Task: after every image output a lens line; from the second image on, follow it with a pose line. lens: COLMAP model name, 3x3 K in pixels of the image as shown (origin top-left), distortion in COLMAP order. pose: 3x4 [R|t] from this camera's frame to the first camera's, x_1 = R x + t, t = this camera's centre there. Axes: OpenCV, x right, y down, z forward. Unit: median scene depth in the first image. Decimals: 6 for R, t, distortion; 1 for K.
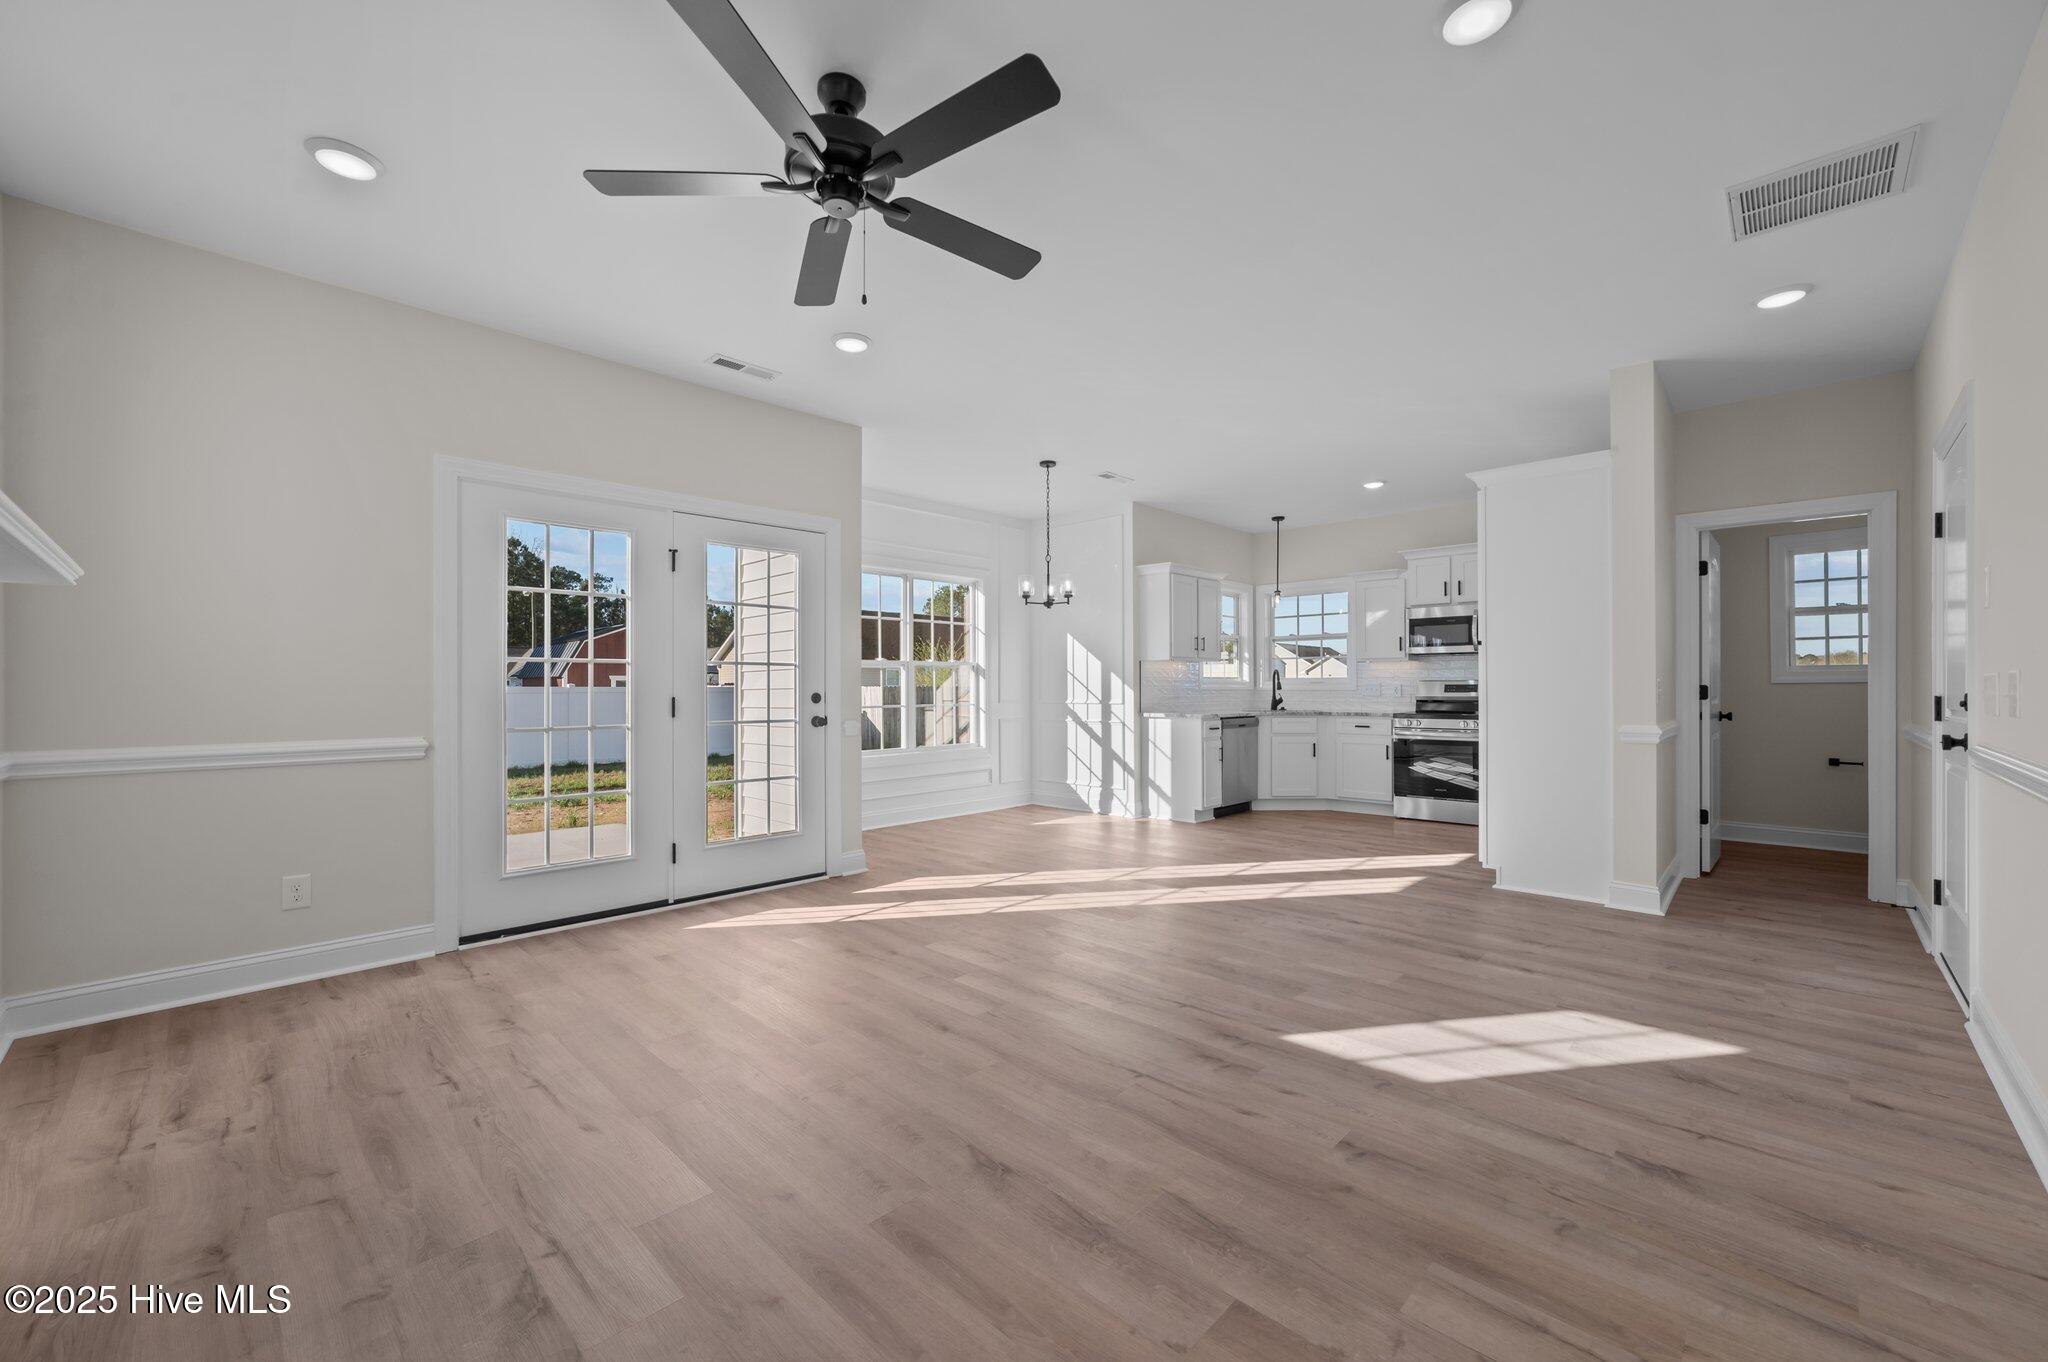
lens RADIAL K [[810.2, 0, 1017.5], [0, 810.2, 677.9], [0, 0, 1]] dist [-0.020386, 0.007344]
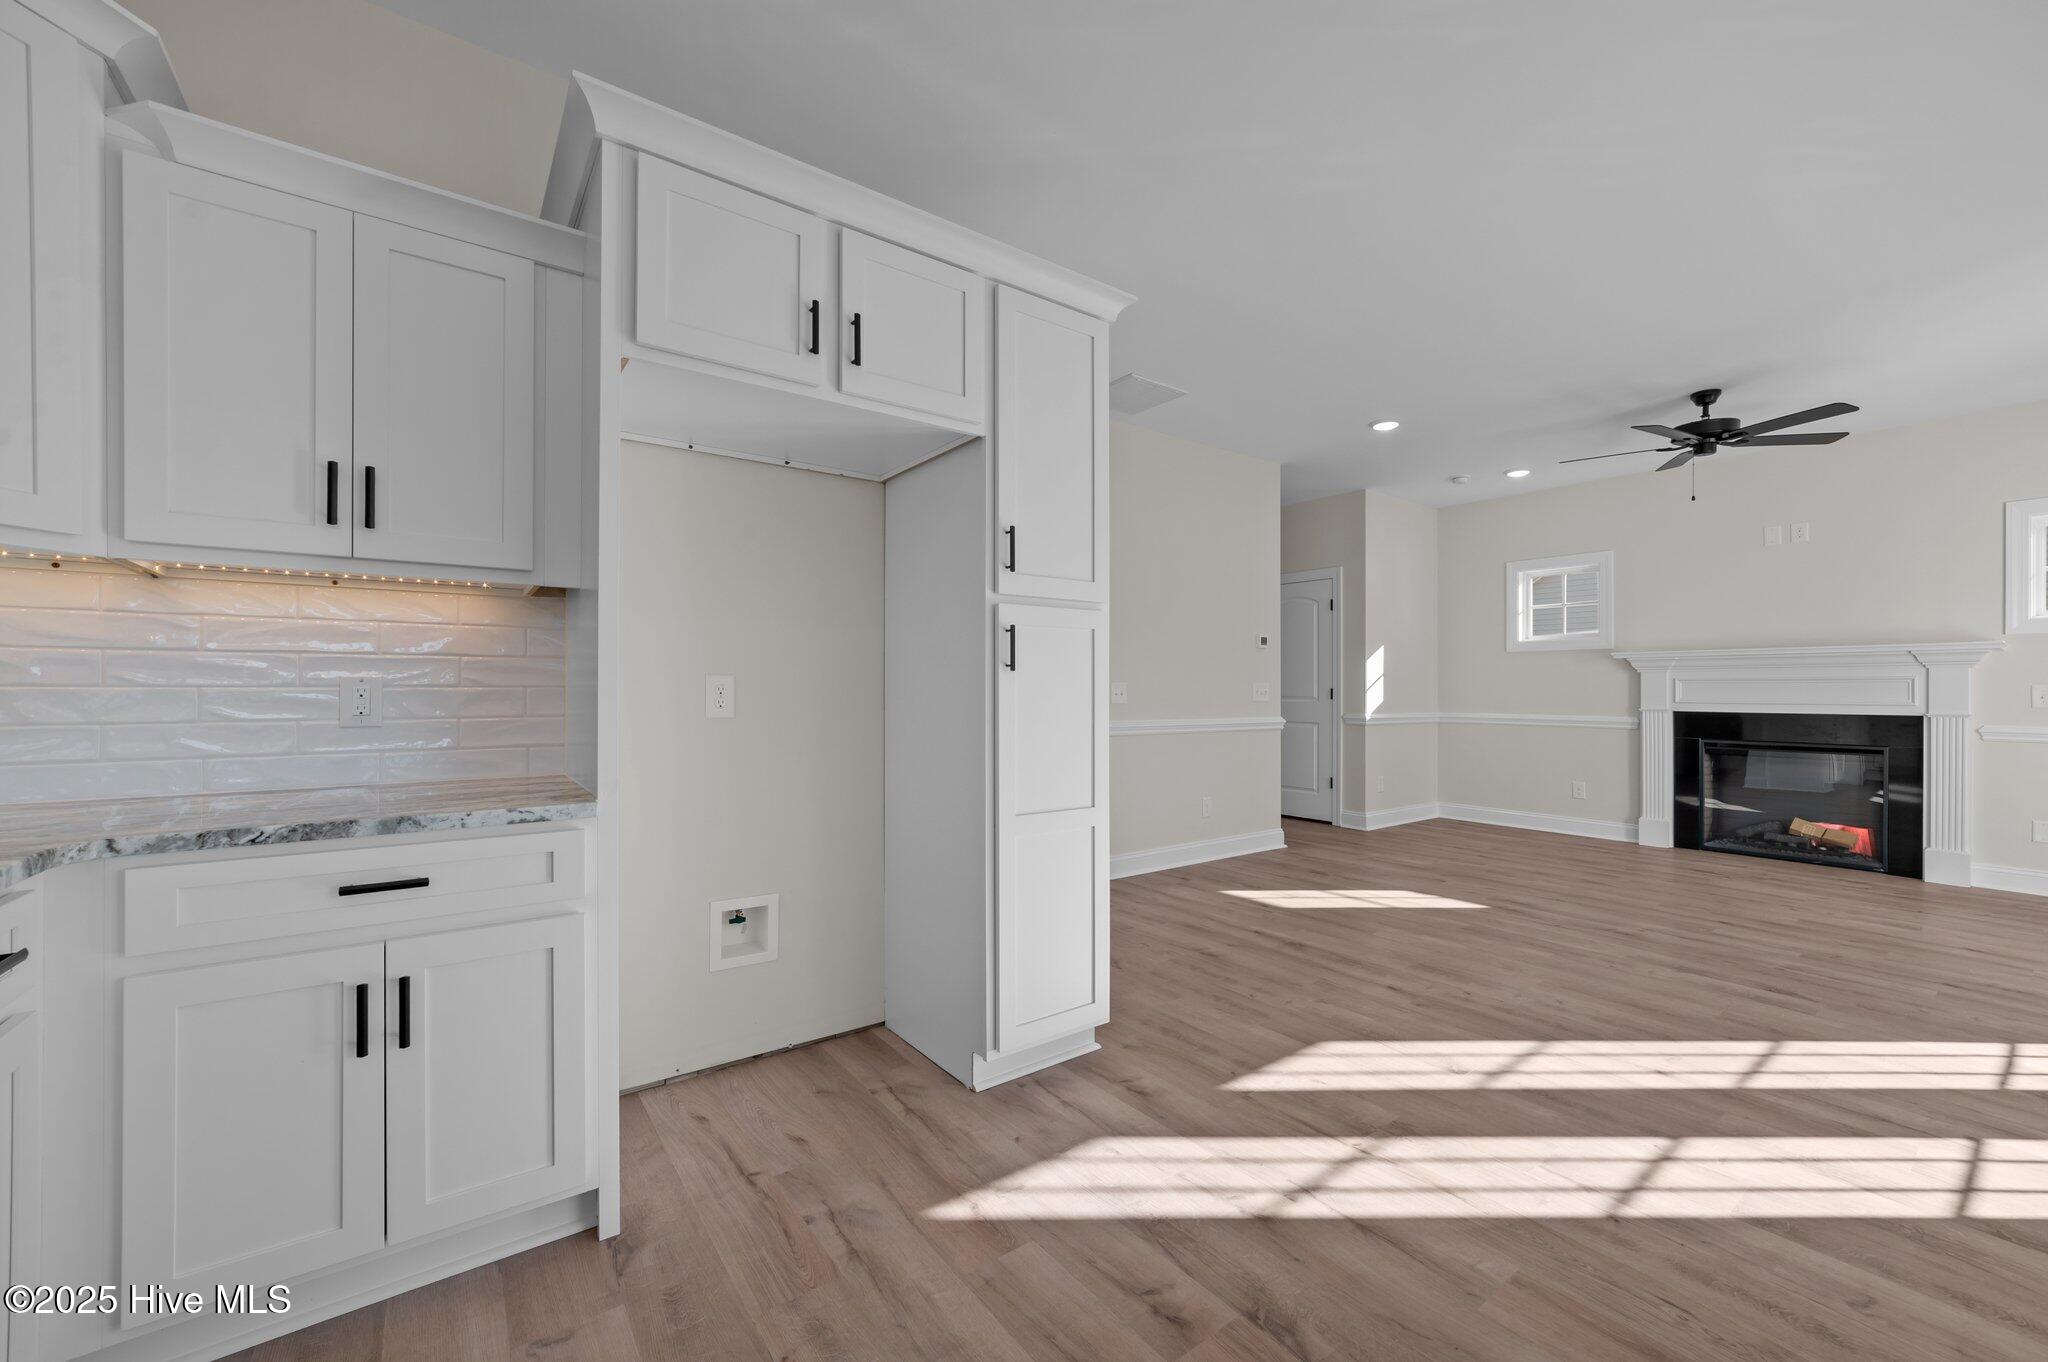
lens RADIAL K [[810.2, 0, 1017.5], [0, 810.2, 677.9], [0, 0, 1]] dist [-0.020386, 0.007344]
pose [[-0.986912, 0.000776, 0.161260, 0.626247], [-0.002955, 0.999734, -0.022893, 0.018637], [-0.161235, -0.023069, -0.986646, 1.763043]]
